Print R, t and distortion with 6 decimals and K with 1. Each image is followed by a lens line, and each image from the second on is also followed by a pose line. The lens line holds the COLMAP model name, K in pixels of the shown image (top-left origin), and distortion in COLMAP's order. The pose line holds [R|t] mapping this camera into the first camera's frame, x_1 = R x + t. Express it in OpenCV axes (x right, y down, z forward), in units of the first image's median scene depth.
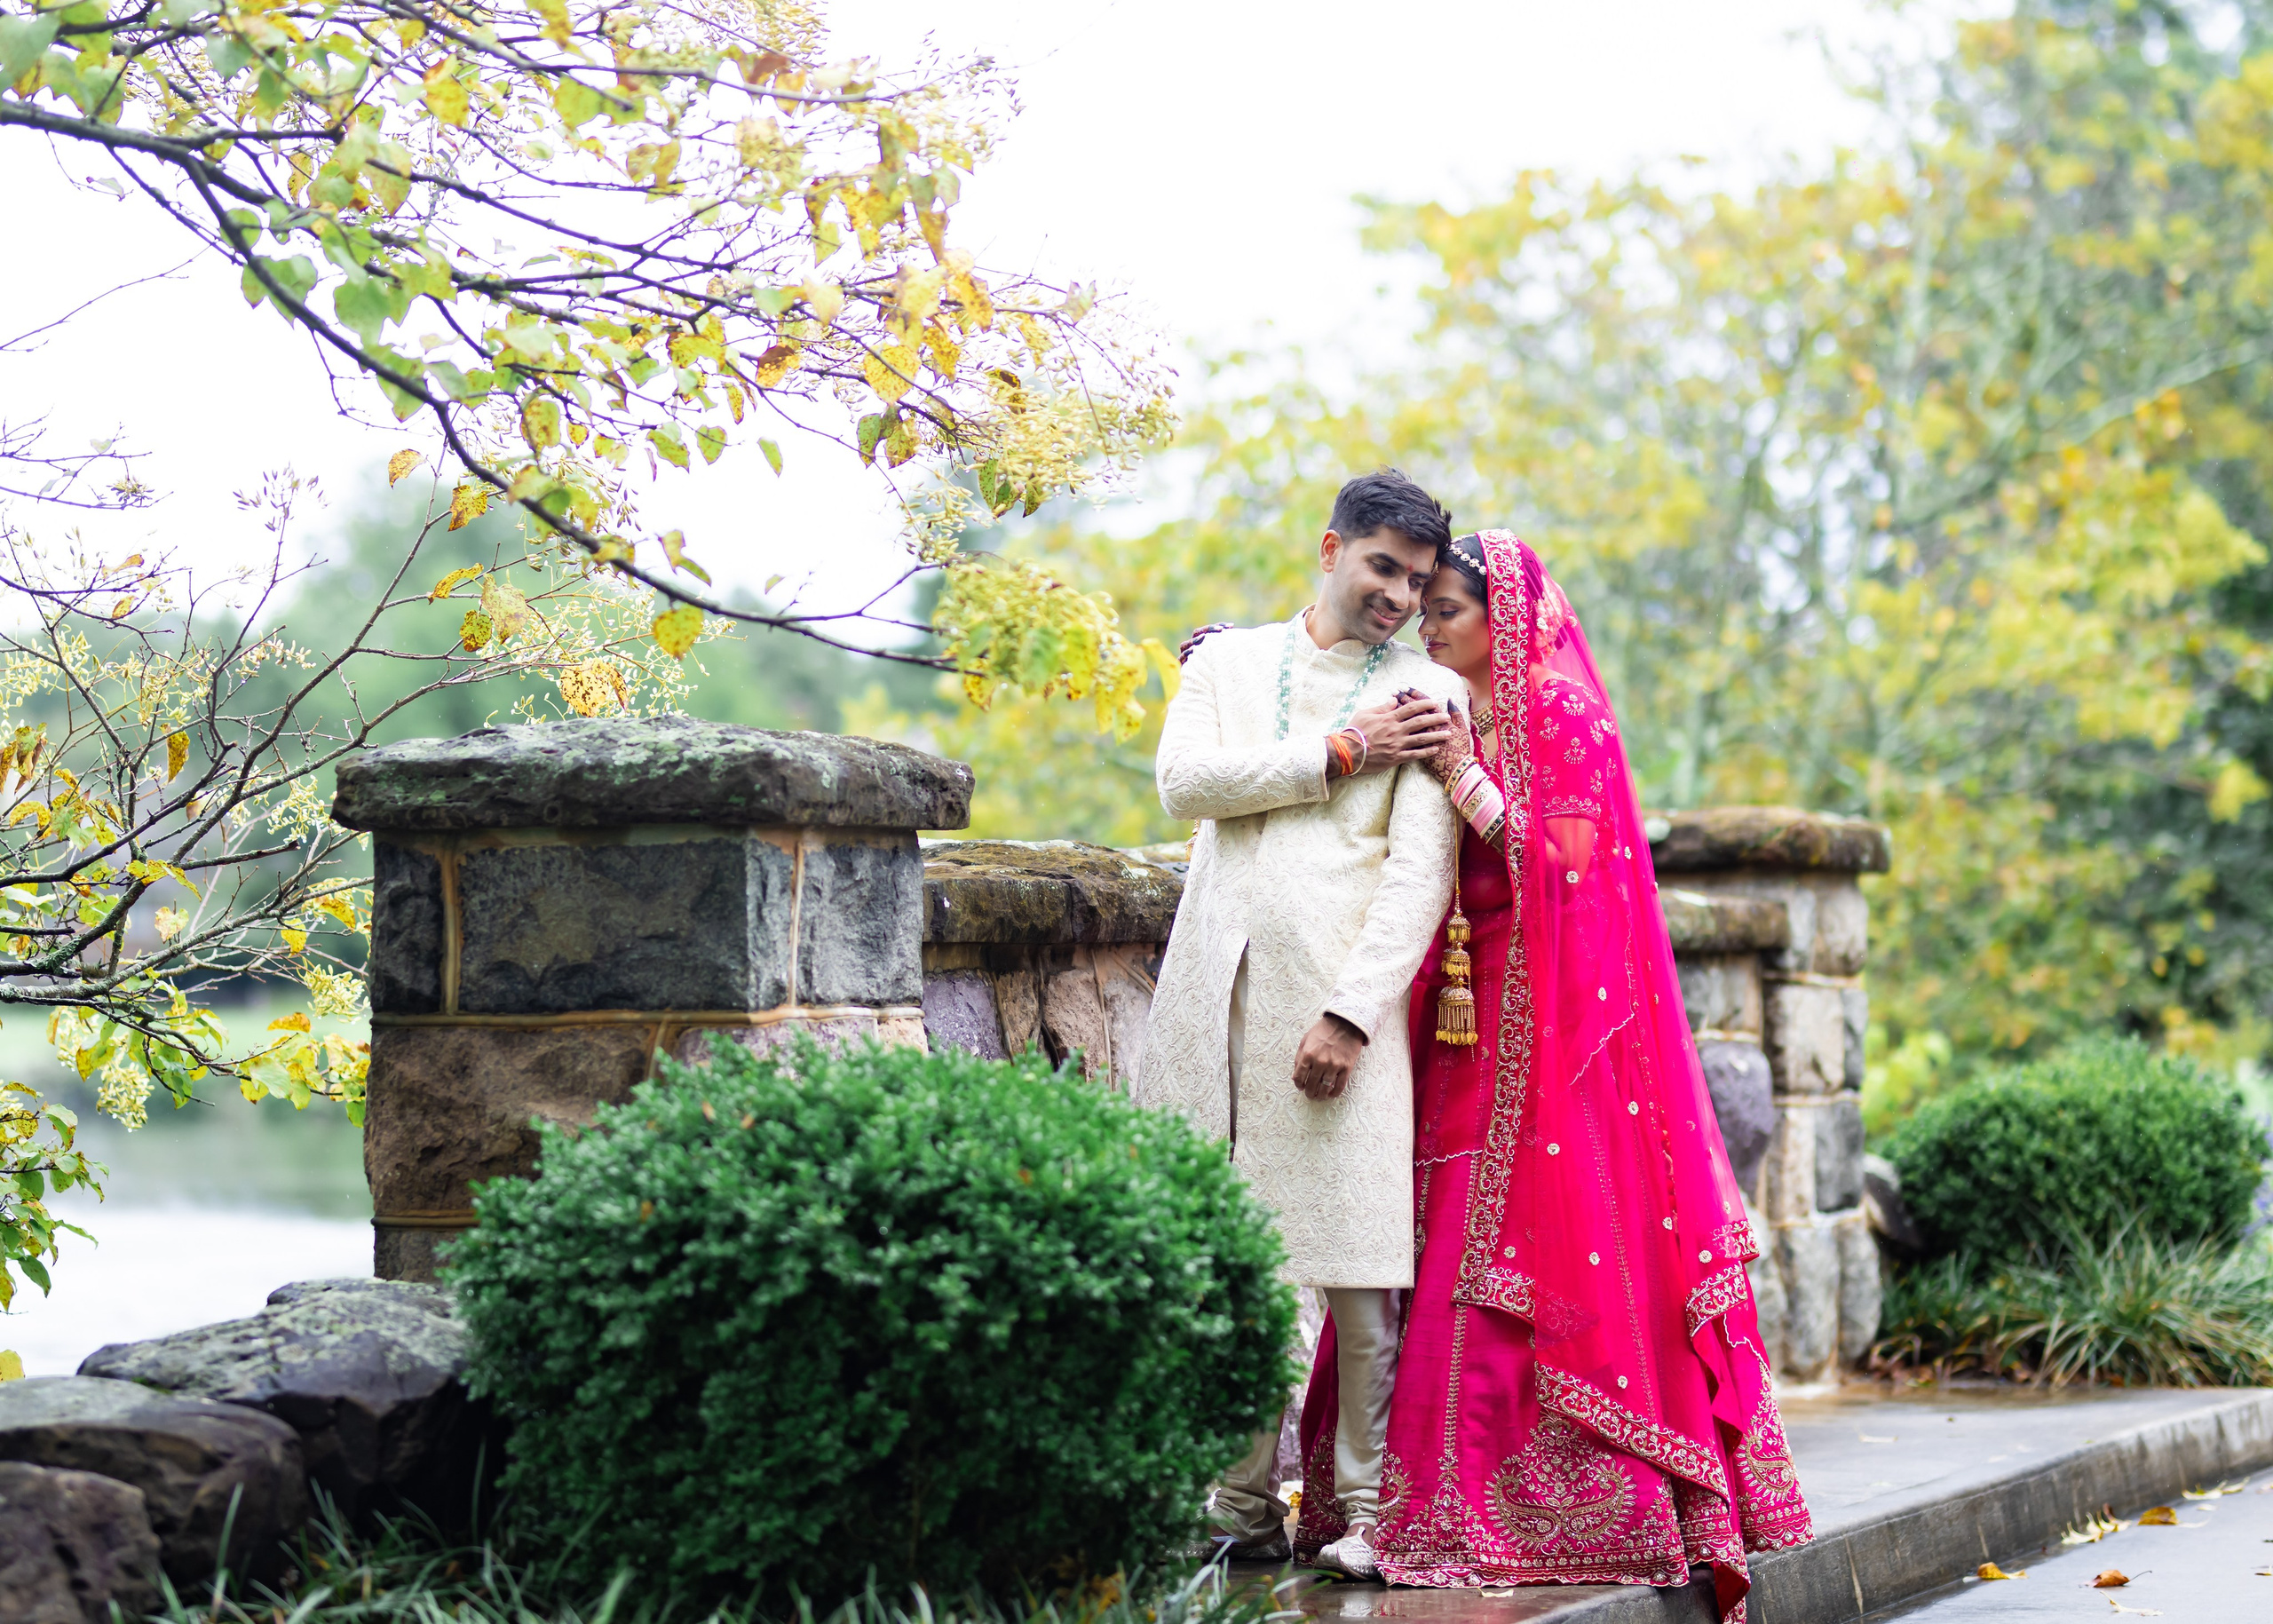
lens RADIAL K [[6553.8, 0, 1136.5], [0, 6553.8, 812.0], [0, 0, 1]] dist [0.048997, -0.733309]
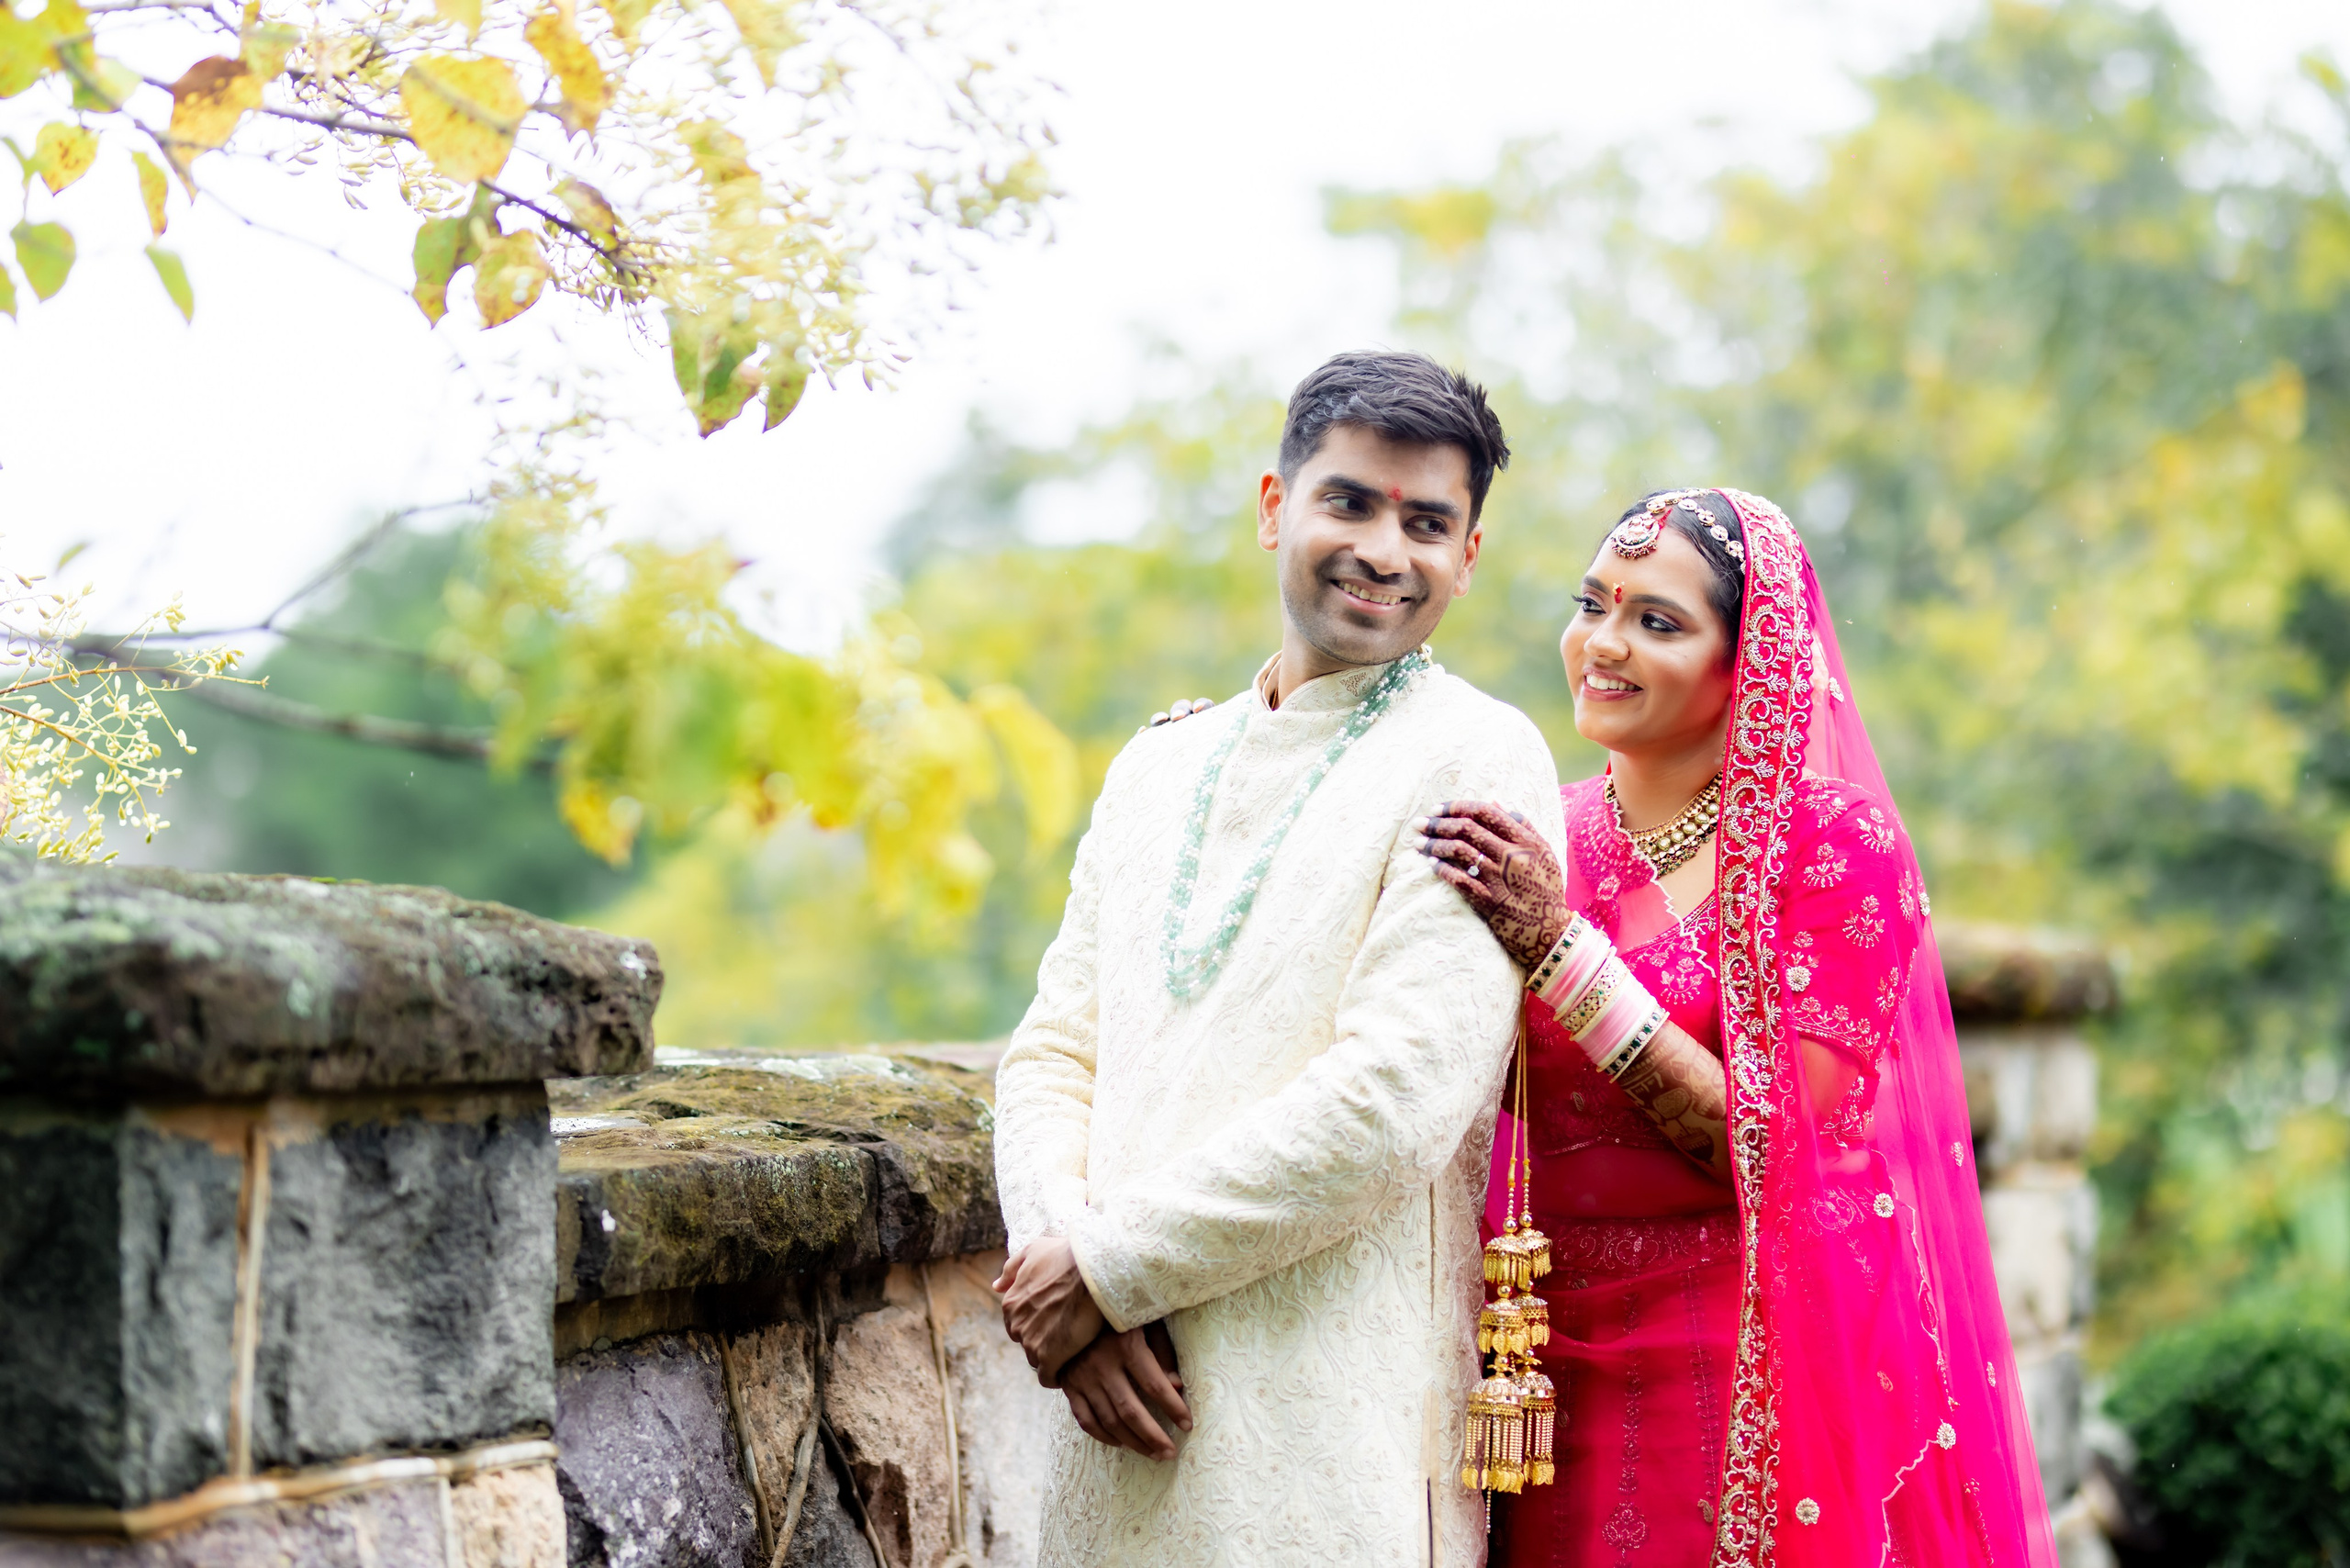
lens RADIAL K [[5635.0, 0, 1175.0], [0, 5635.0, 784.0], [0, 0, 1]] dist [-0.006092, 0.025581]
pose [[0.999870, 0.004485, 0.015494, 0.007102], [-0.004423, 0.999982, -0.004069, -0.017917], [-0.015512, 0.004000, 0.999872, 0.588037]]
